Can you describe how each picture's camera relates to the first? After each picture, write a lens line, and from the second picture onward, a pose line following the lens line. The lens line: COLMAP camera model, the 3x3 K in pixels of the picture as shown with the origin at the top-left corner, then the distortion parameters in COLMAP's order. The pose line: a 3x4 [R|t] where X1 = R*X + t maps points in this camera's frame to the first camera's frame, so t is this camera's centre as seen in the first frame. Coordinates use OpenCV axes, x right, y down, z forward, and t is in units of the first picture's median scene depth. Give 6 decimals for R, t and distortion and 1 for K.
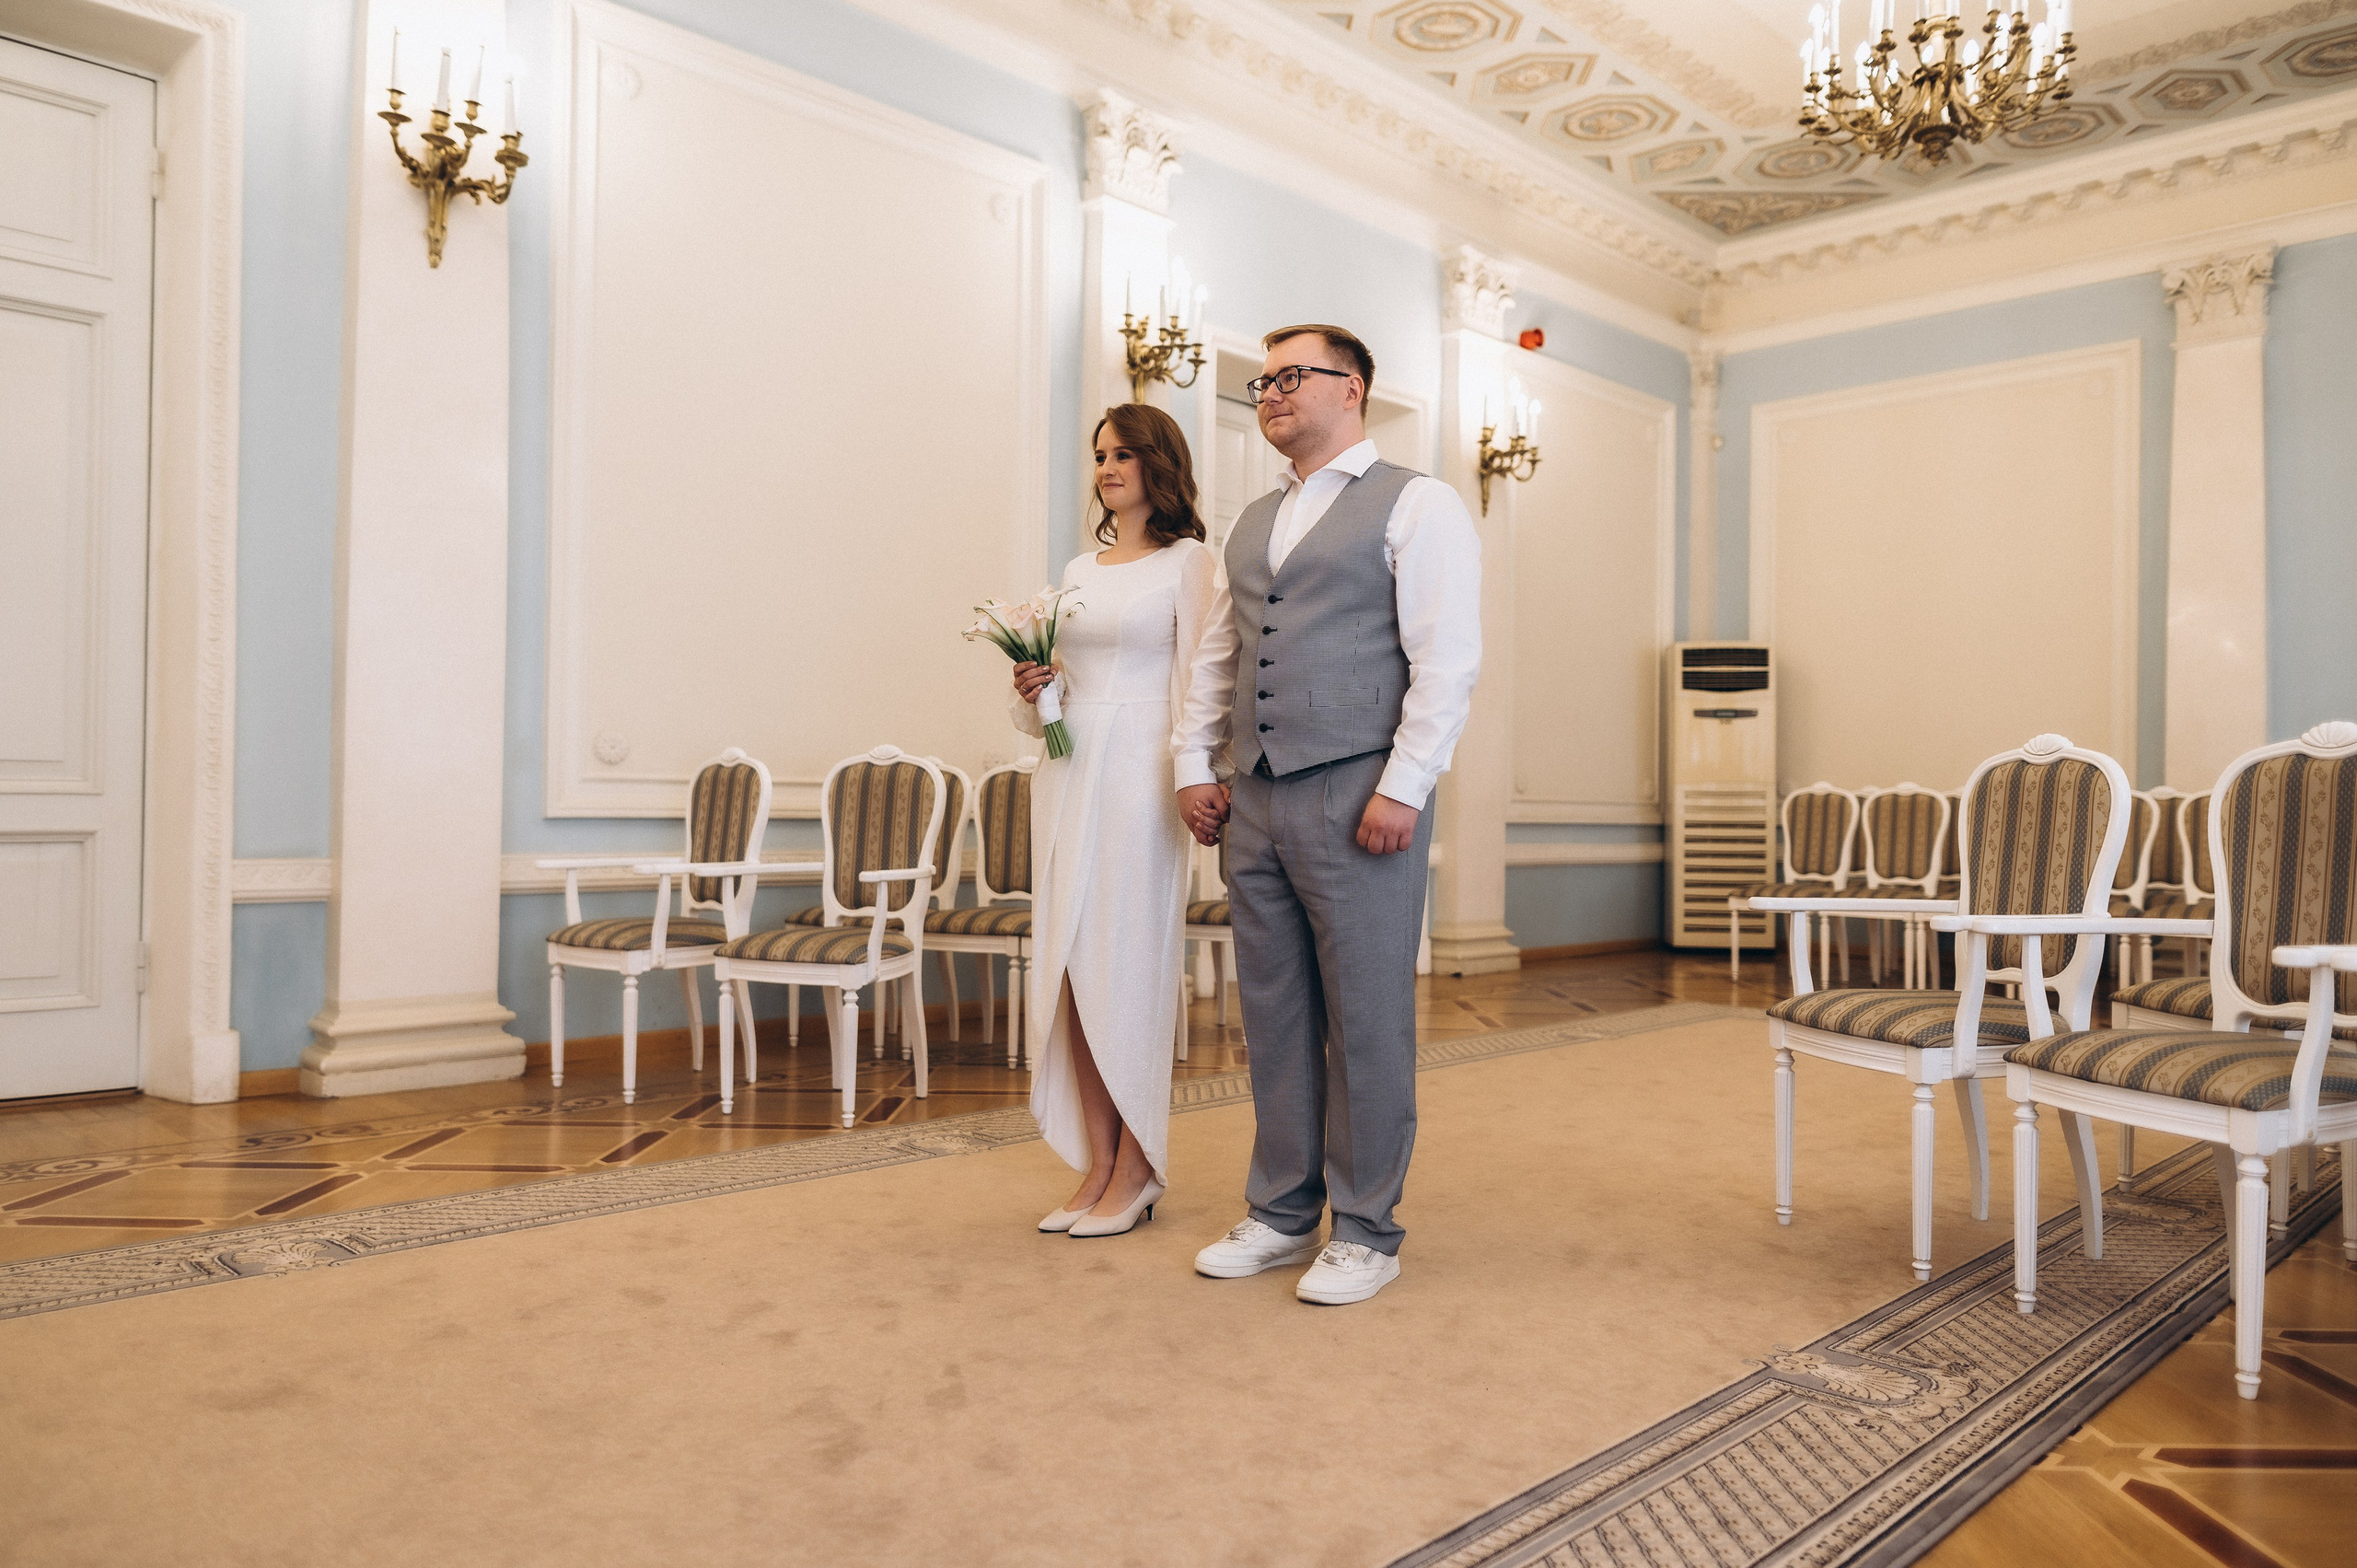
lens RADIAL K [[1612.3, 0, 1181.3], [0, 1612.3, 788.3], [0, 0, 1]] dist [0.014731, -0.012183]
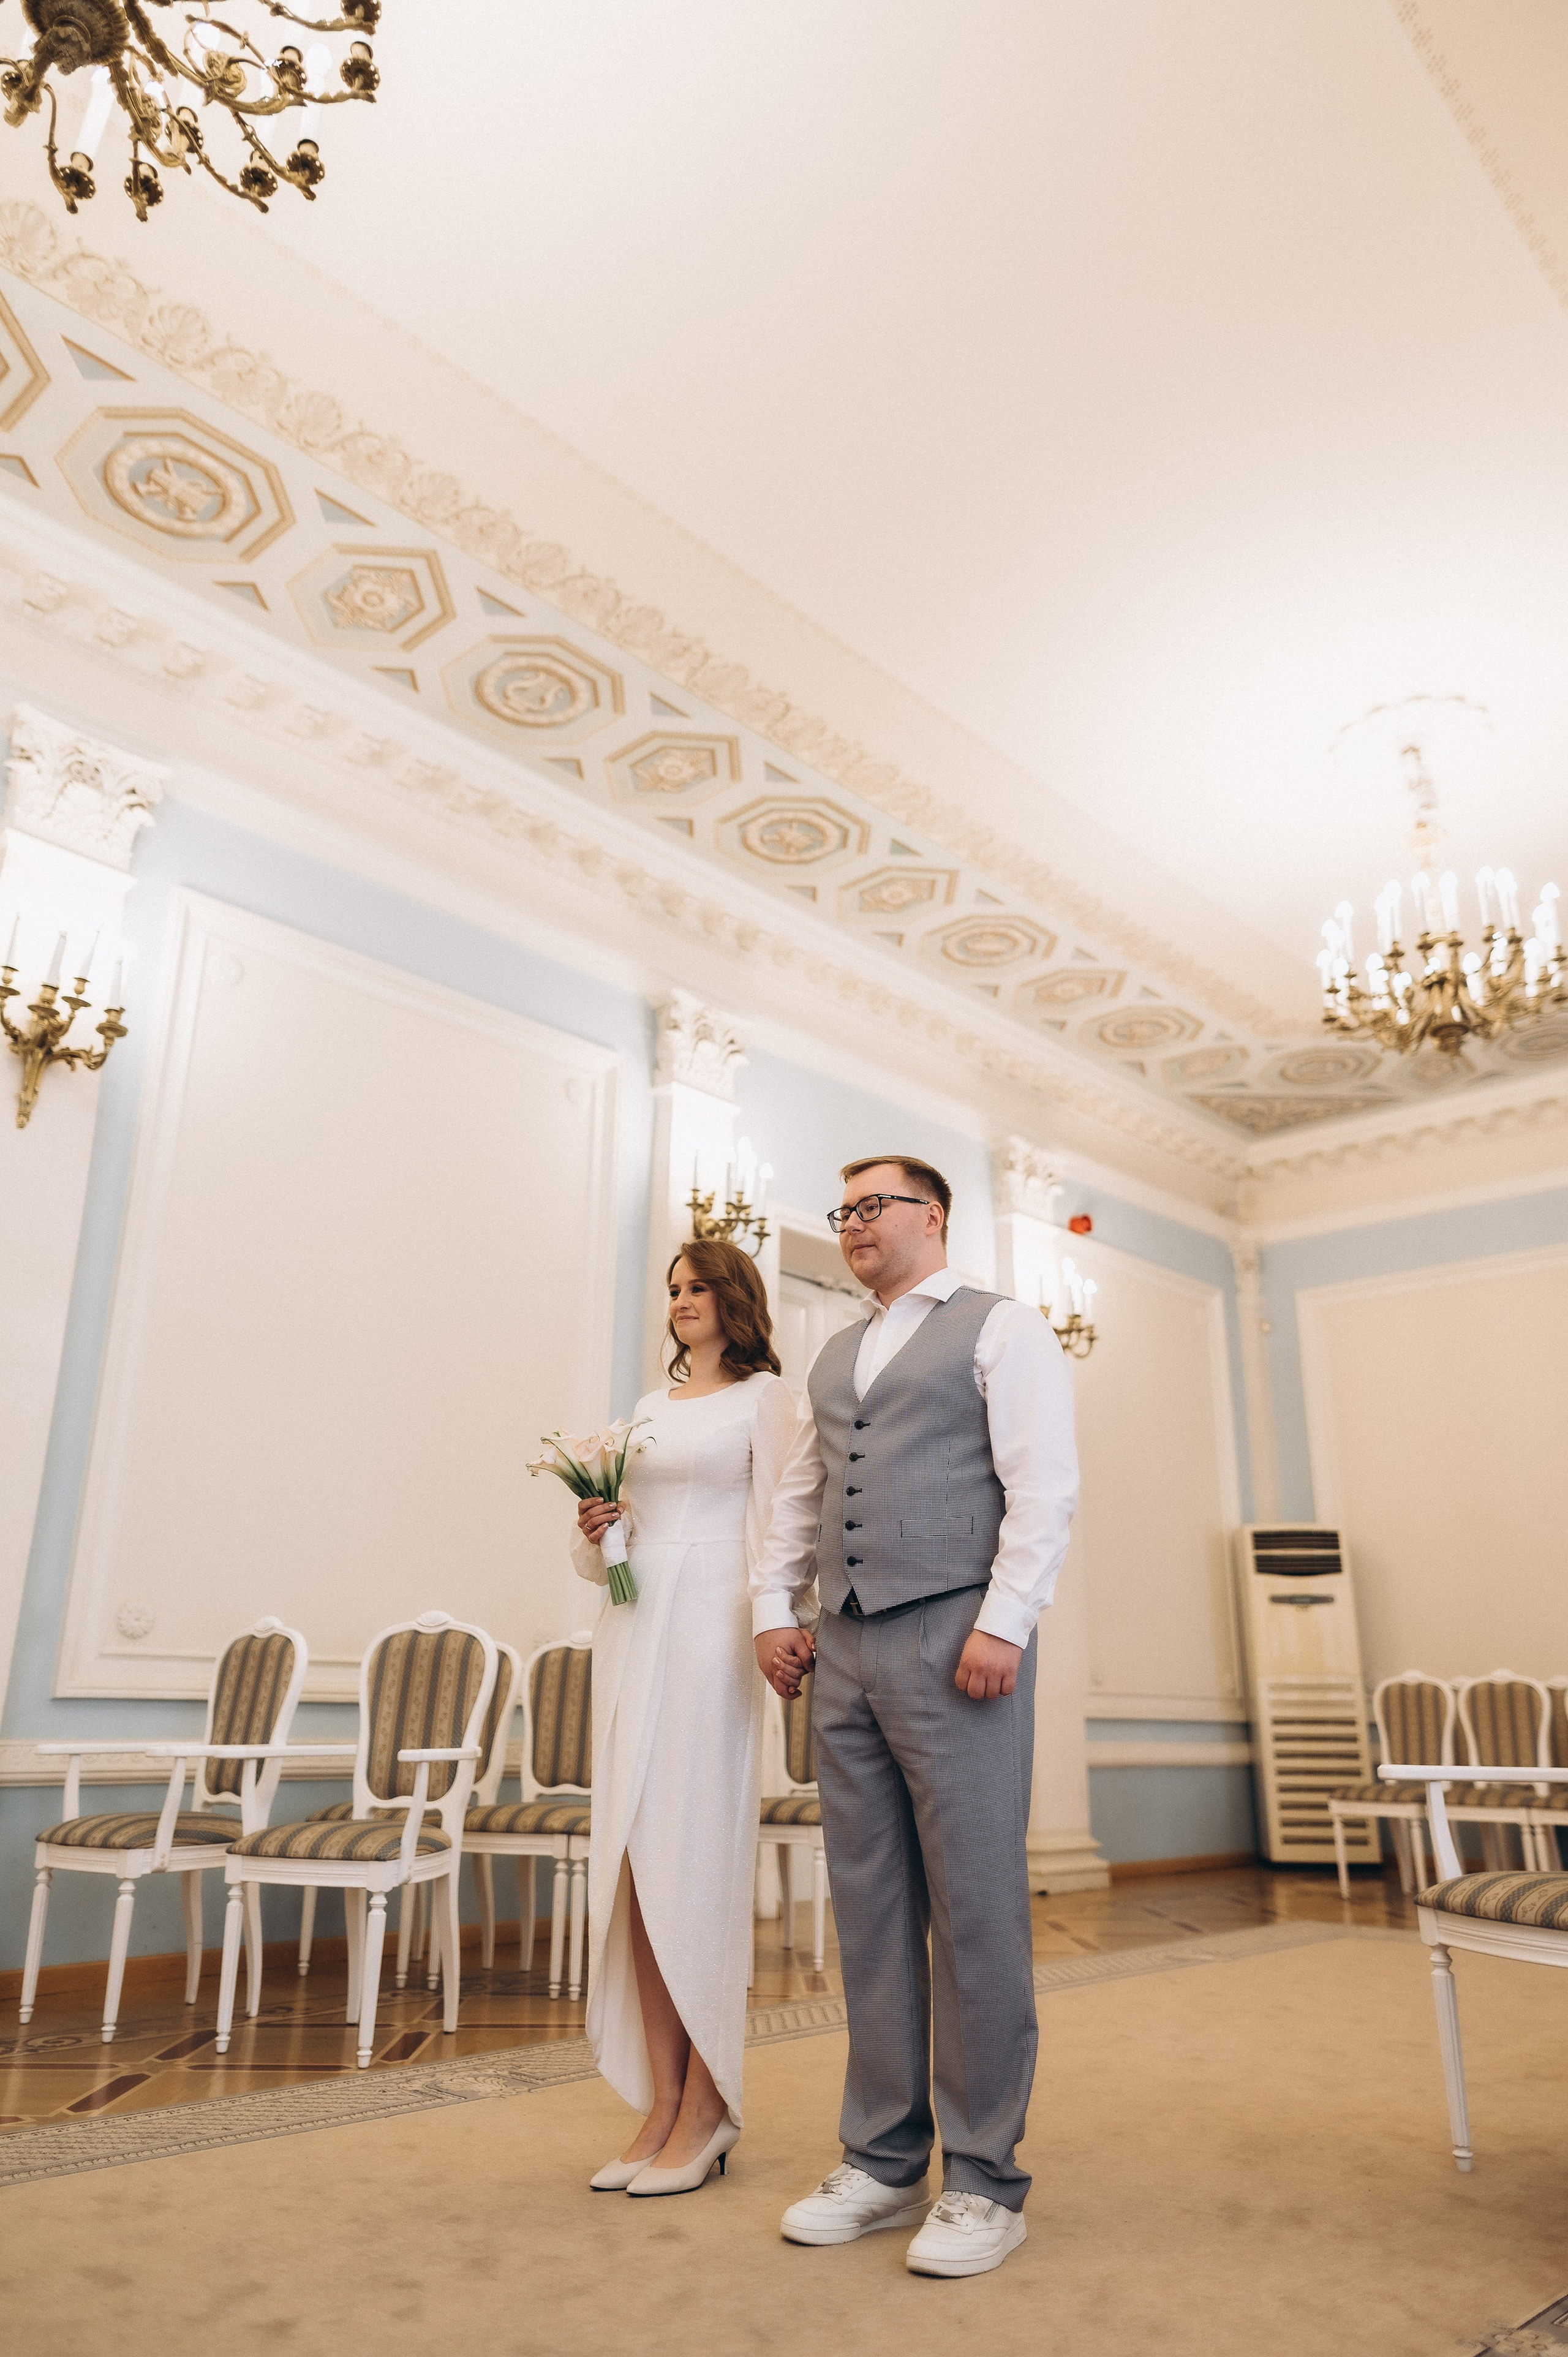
lens RADIAL K [[1612.2, 0, 784.3], [0, 1612.2, 1172.1], [0, 0, 1]] dist [0.014731, -0.012183]
pose [[0.999450, 0.008749, 0.031996, -0.008978], [0.001666, 0.950126, -0.311862, 0.016767], [-0.033129, 0.311744, 0.949589, 0.017100]]
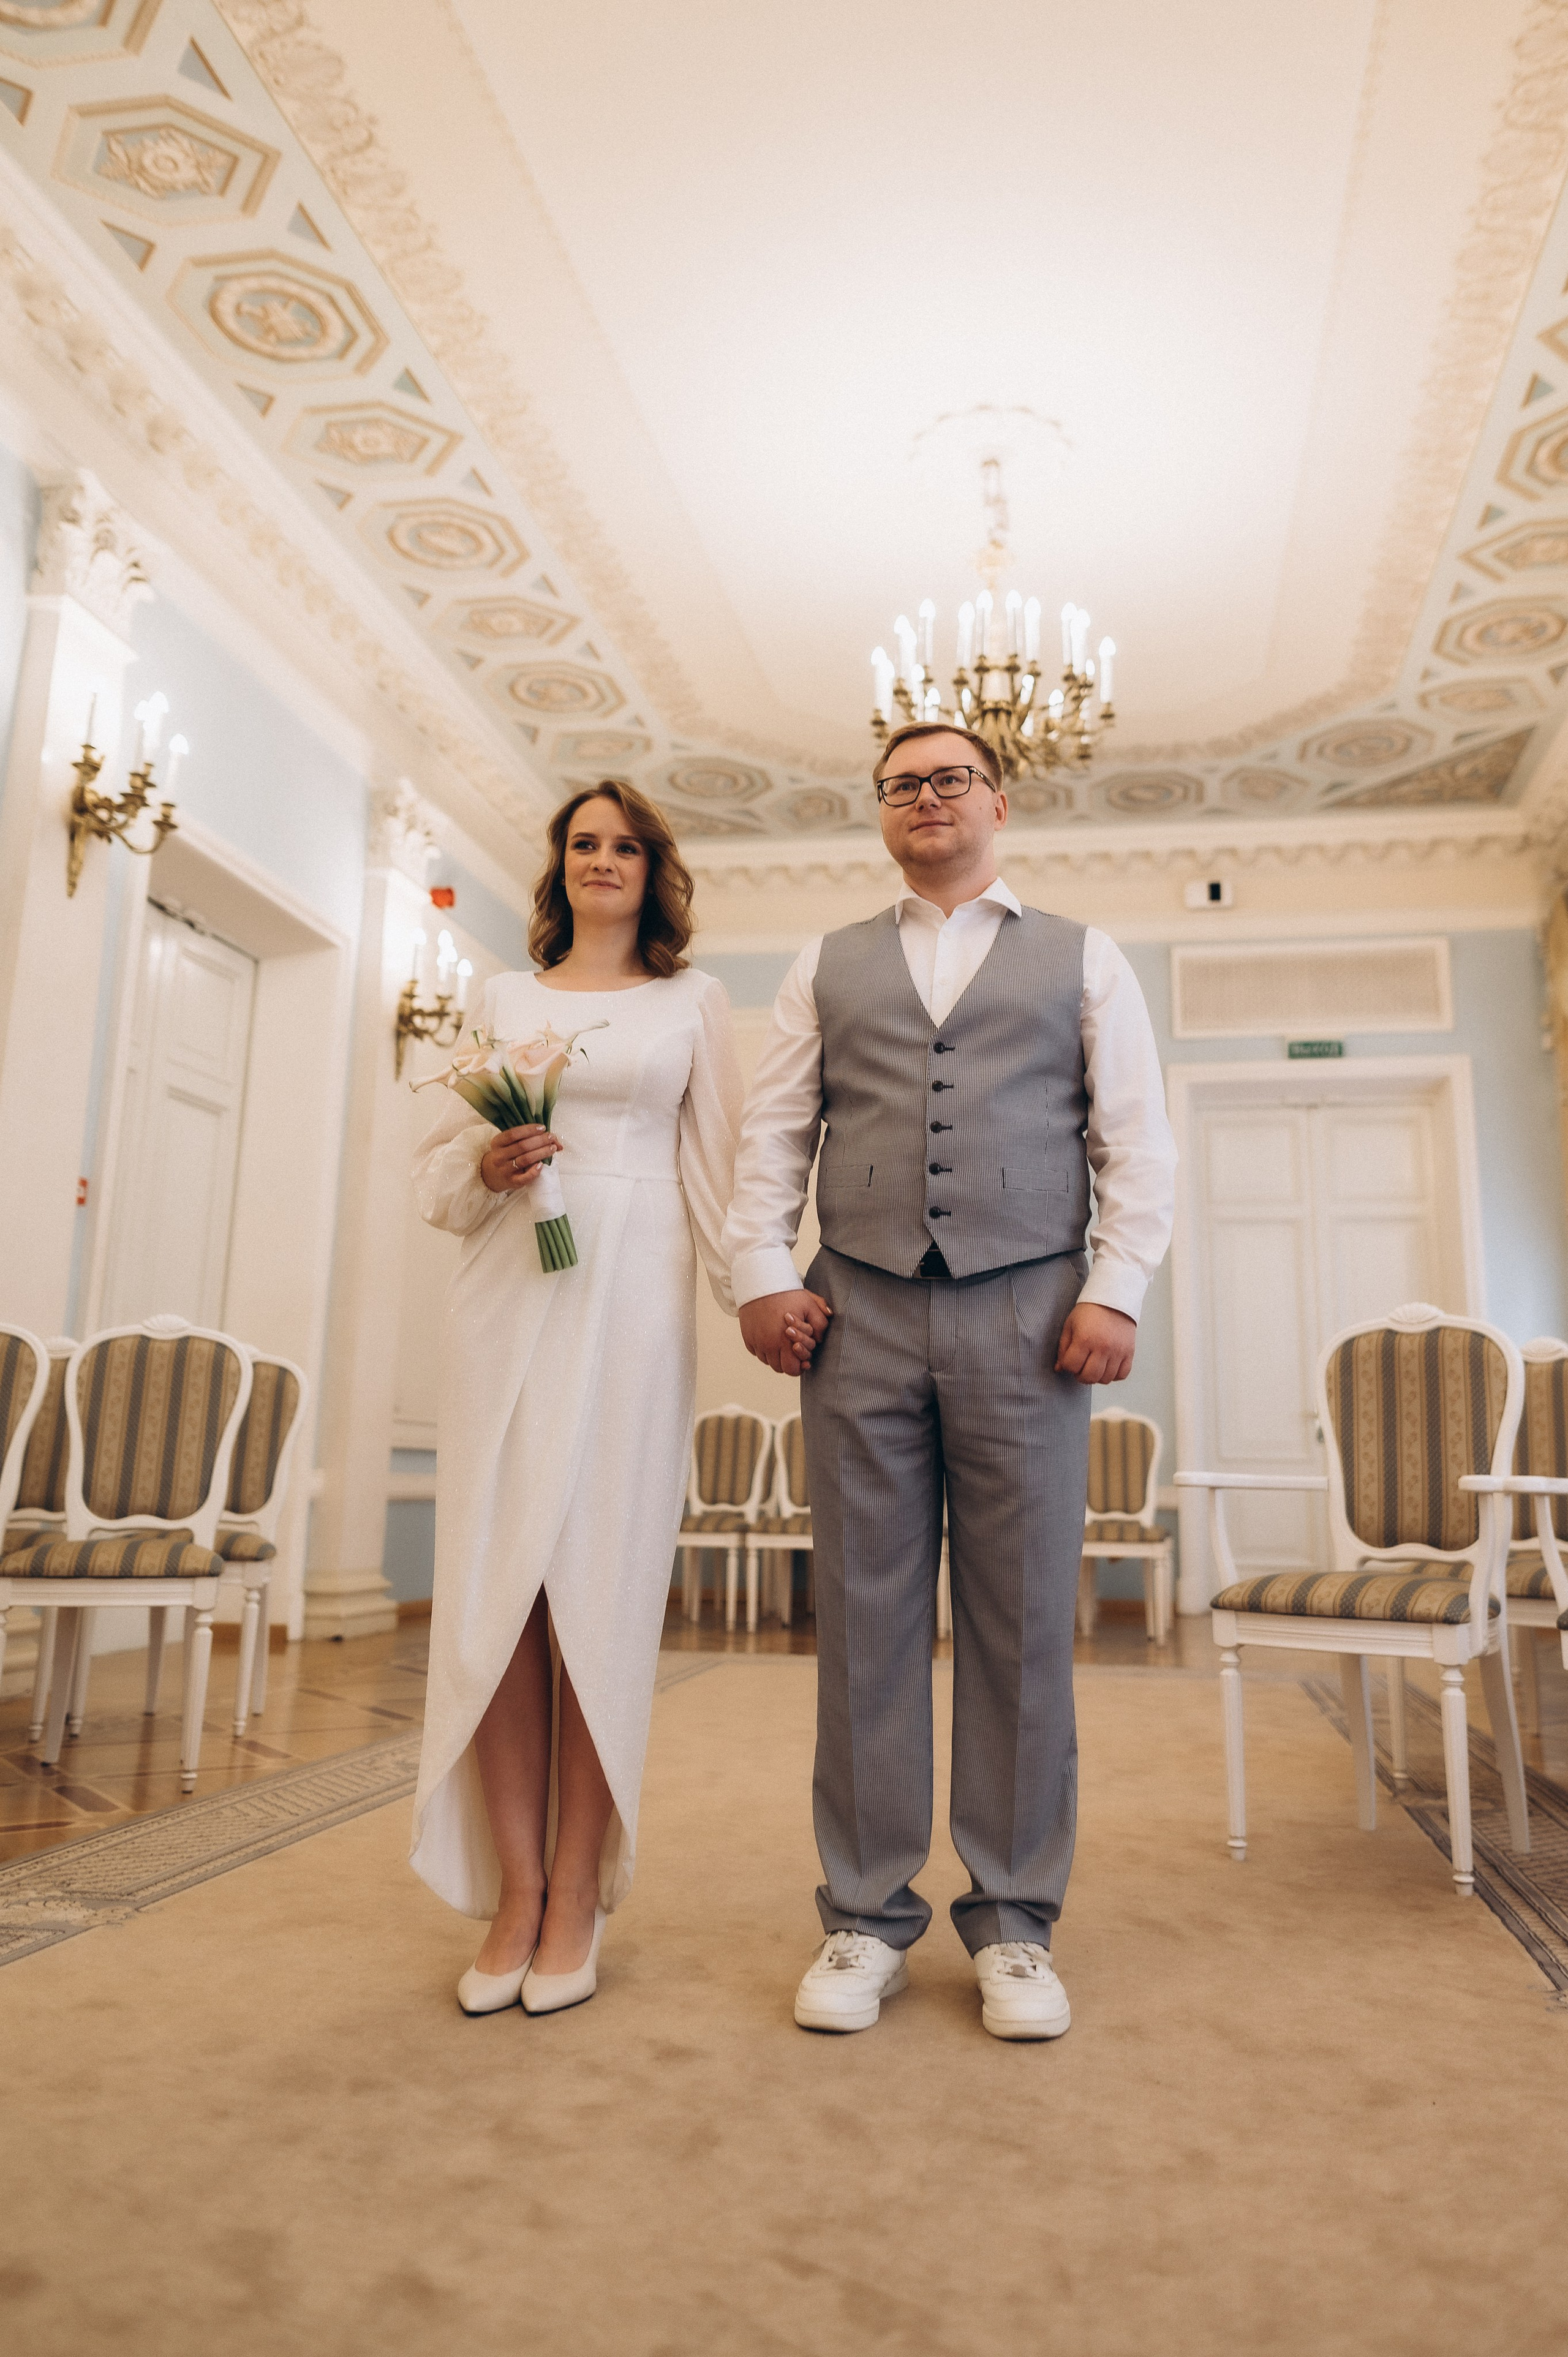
lens RADIAL K [[1740.4, 0, 842.8], [0, 1740.4, 1074.2], [0, 0, 1]] dist [0.015026, -0.011447]
pose [[0.810541, 0.135162, 0.569873, -0.190356], [-0.012474, 0.976770, -0.213927, 0.030747], [-0.585550, 0.166288, 0.793398, 0.156898]]
